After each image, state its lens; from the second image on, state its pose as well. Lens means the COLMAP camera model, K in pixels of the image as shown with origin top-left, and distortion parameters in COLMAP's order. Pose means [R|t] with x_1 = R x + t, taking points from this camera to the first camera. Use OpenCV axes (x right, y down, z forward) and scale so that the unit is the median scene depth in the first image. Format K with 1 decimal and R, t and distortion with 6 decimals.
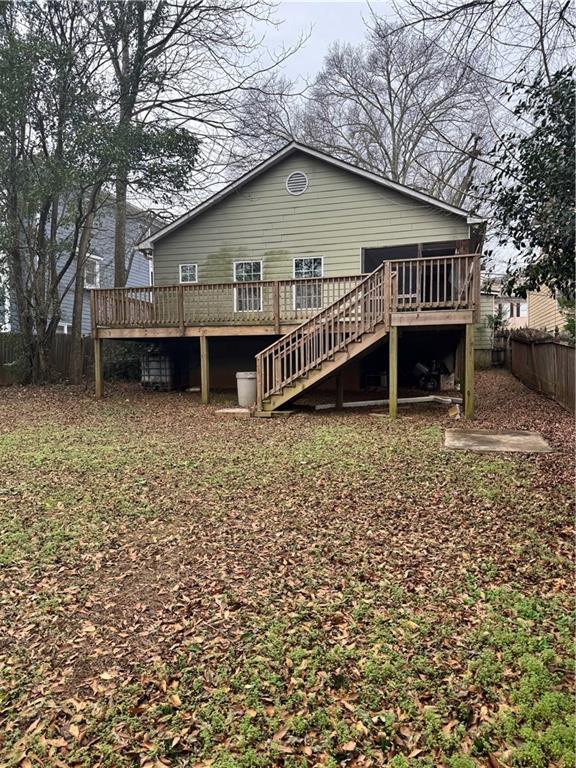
lens RADIAL K [[541.8, 0, 289.3], [0, 541.8, 387.2], [0, 0, 1]] dist [0.070746, -0.023194]
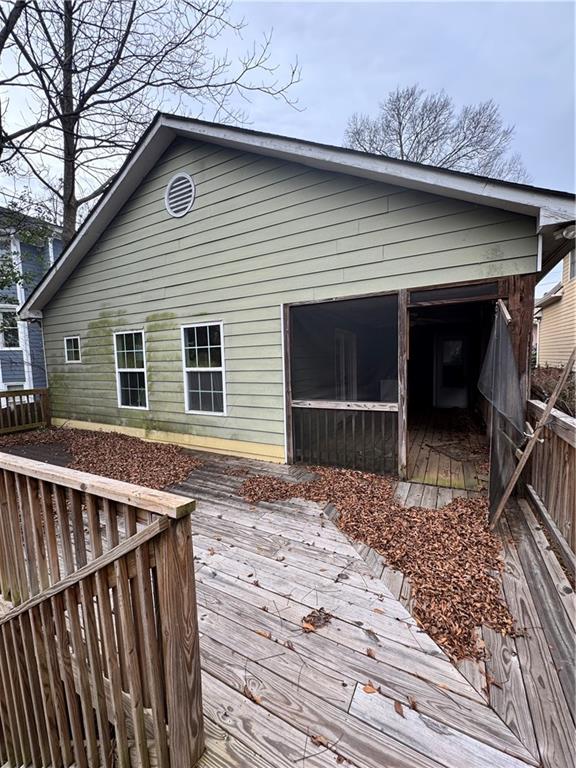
lens RADIAL K [[306.4, 0, 283.4], [0, 306.4, 383.2], [0, 0, 1]] dist [-0.015667, -0.000033]
pose [[0.975854, 0.000606, -0.218425, 0.187757], [0.011597, 0.998442, 0.054582, -0.191933], [0.218117, -0.055797, 0.974326, 0.697350]]
